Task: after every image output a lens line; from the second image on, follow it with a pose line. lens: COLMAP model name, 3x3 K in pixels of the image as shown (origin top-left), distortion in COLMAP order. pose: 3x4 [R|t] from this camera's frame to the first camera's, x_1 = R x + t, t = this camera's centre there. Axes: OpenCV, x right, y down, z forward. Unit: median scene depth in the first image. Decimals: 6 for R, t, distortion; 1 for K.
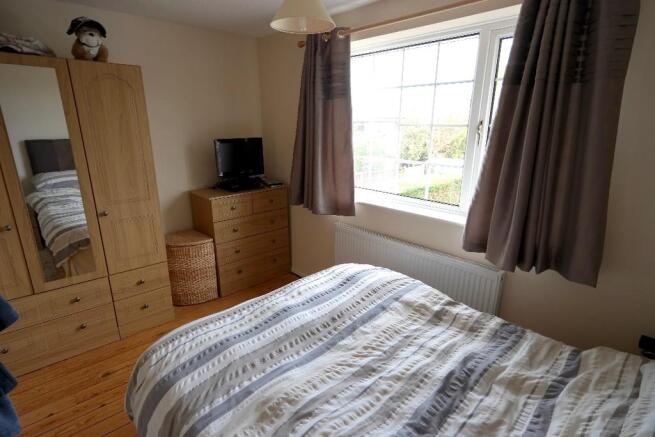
lens RADIAL K [[345.4, 0, 328.5], [0, 345.4, 221.5], [0, 0, 1]] dist [0.015244, 0.000409]
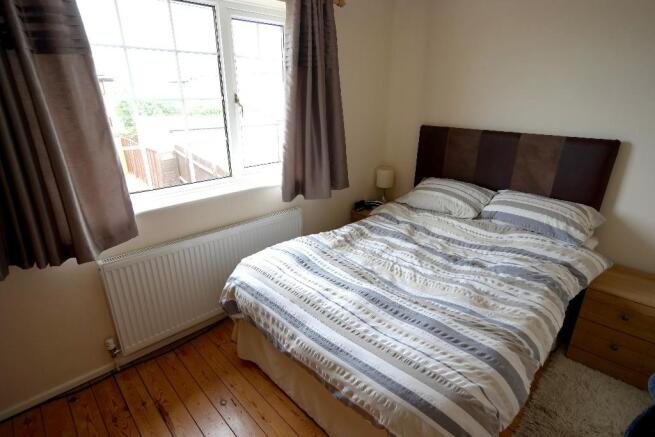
lens RADIAL K [[345.4, 0, 328.5], [0, 345.4, 221.5], [0, 0, 1]] dist [0.015244, 0.000409]
pose [[-0.003876, -0.352667, 0.935741, -0.873976], [0.281584, 0.897499, 0.339421, -0.261353], [-0.959529, 0.264805, 0.095827, 0.865891]]
